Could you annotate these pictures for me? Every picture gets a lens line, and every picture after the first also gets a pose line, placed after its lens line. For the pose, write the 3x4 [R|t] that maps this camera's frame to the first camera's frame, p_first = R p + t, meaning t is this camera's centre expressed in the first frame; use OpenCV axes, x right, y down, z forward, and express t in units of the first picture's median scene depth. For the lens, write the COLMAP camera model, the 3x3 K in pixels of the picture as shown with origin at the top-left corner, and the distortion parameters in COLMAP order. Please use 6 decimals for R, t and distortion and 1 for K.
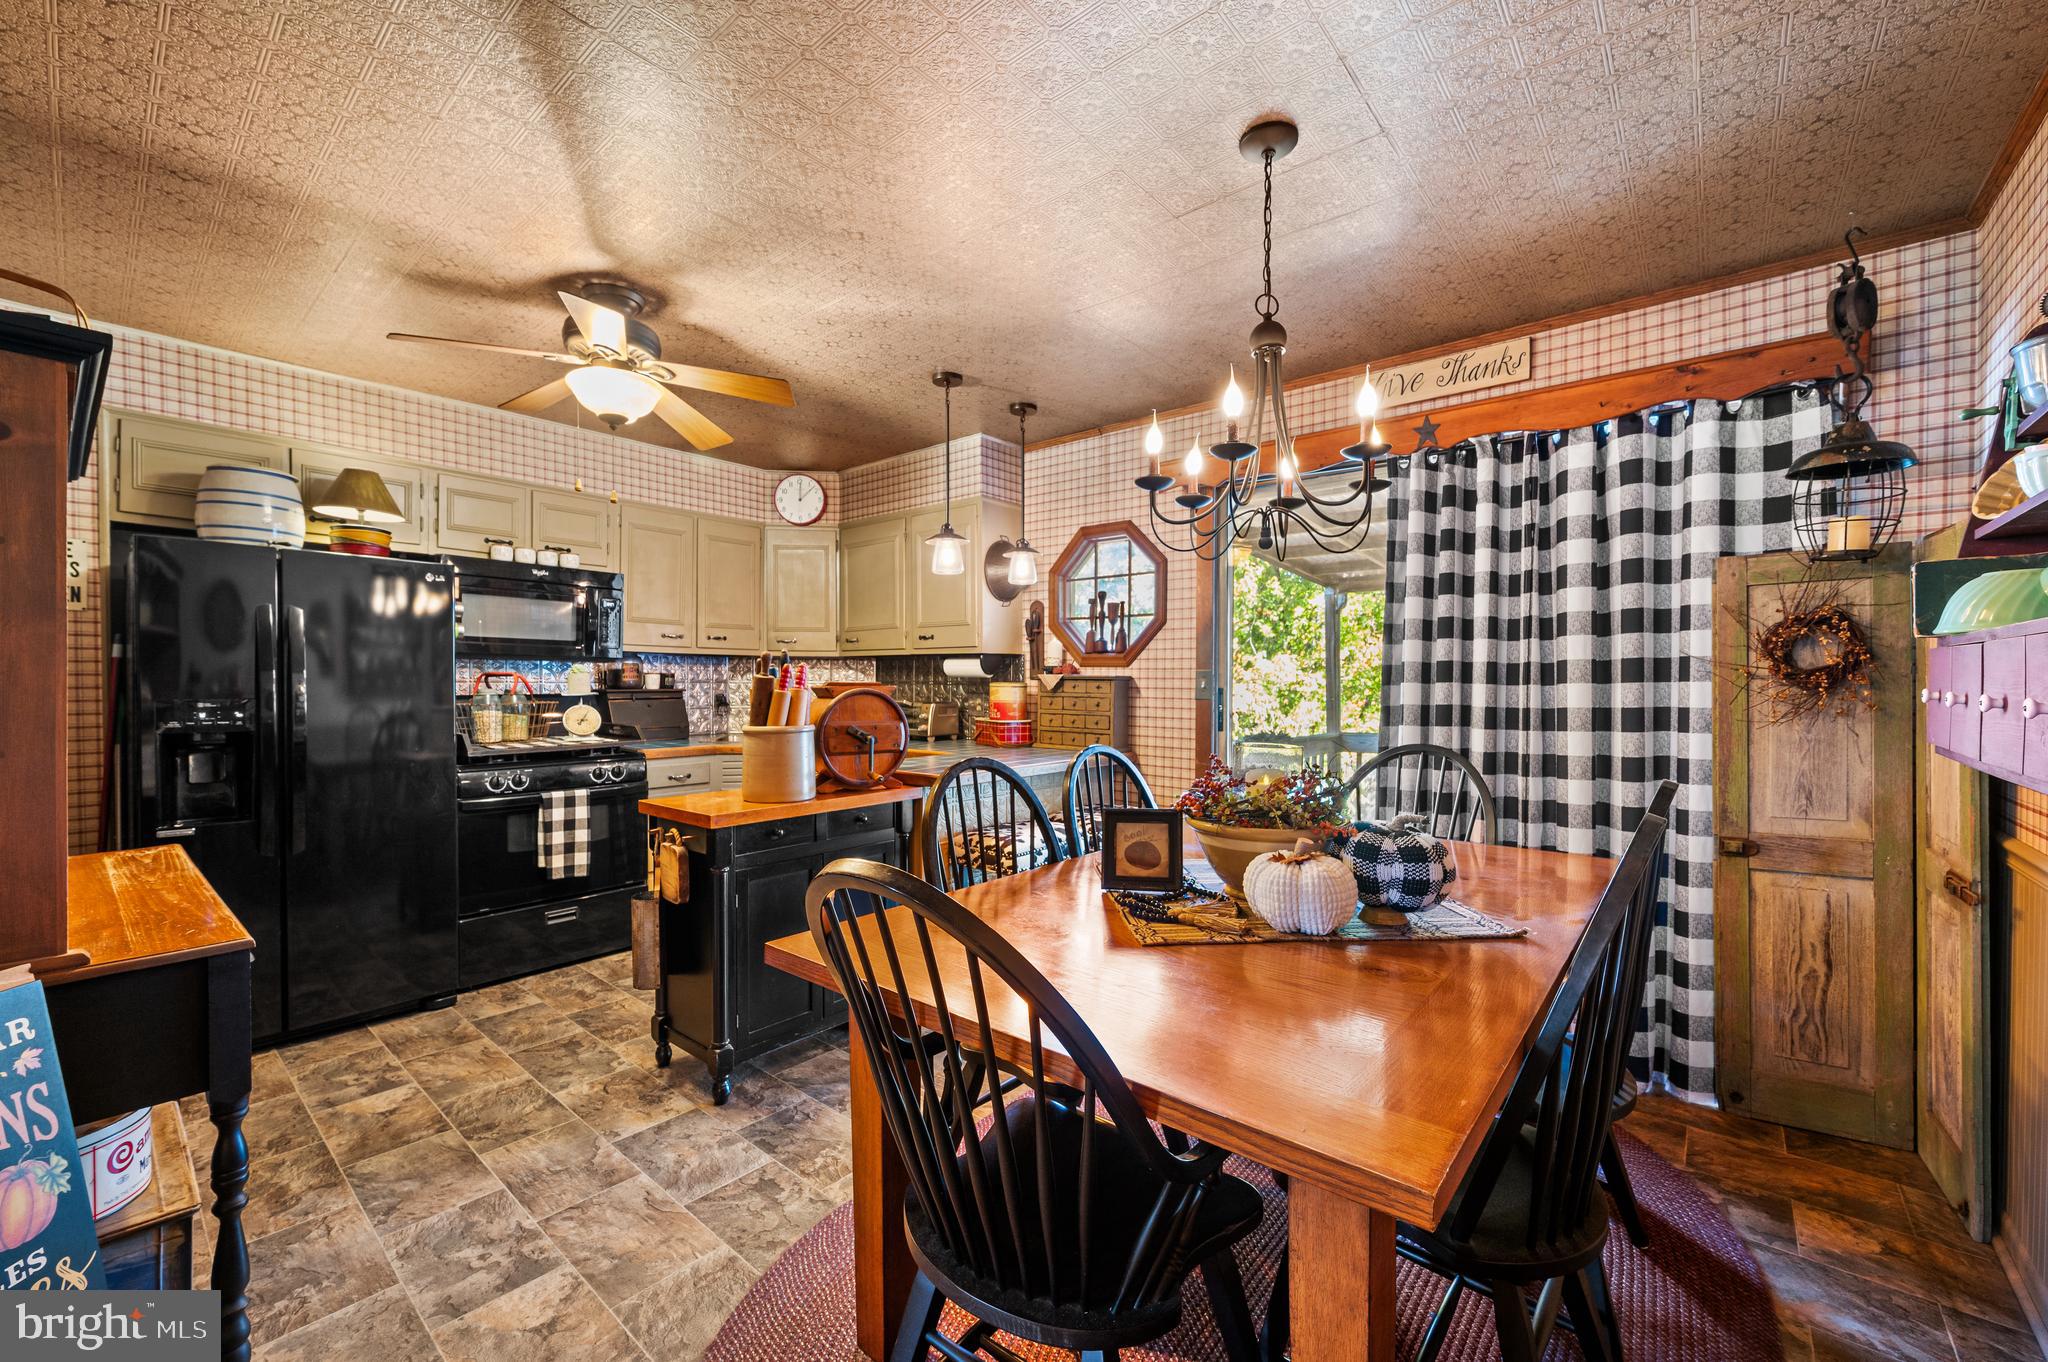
lens RADIAL K [[824.2, 0, 1023.8], [0, 824.2, 680.1], [0, 0, 1]] dist [-0.000925, -0.000059]
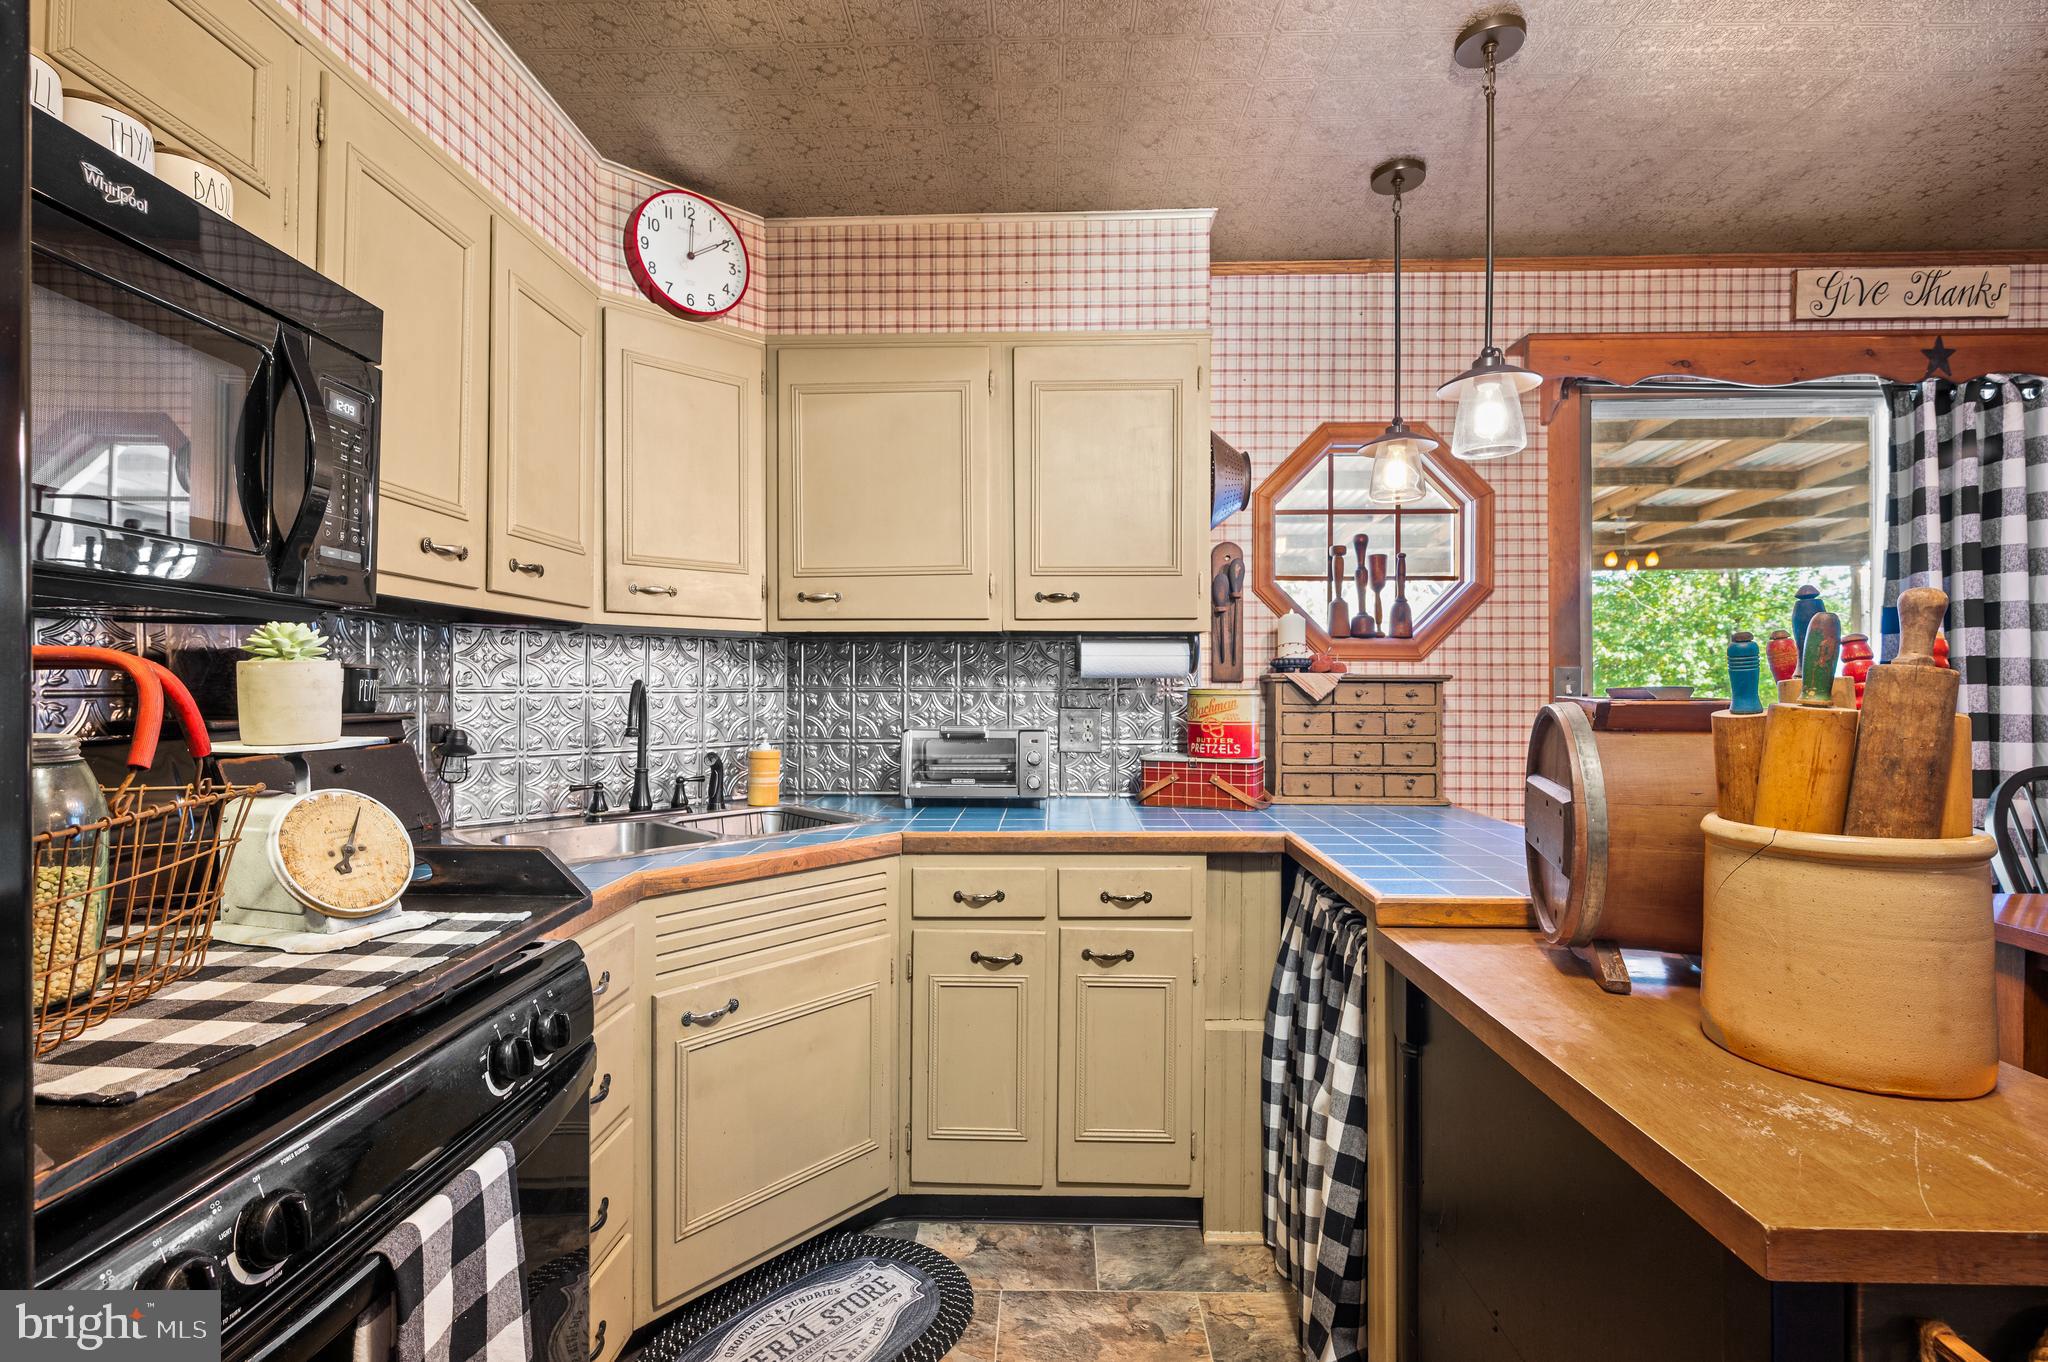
lens RADIAL K [[937.6, 0, 1022.7], [0, 937.6, 677.6], [0, 0, 1]] dist [-0.002279, 0.000098]
pose [[0.778327, 0.000536, 0.627859, -0.533063], [0.003815, 0.999977, -0.005582, -0.000916], [-0.627848, 0.006740, 0.778307, 0.635585]]
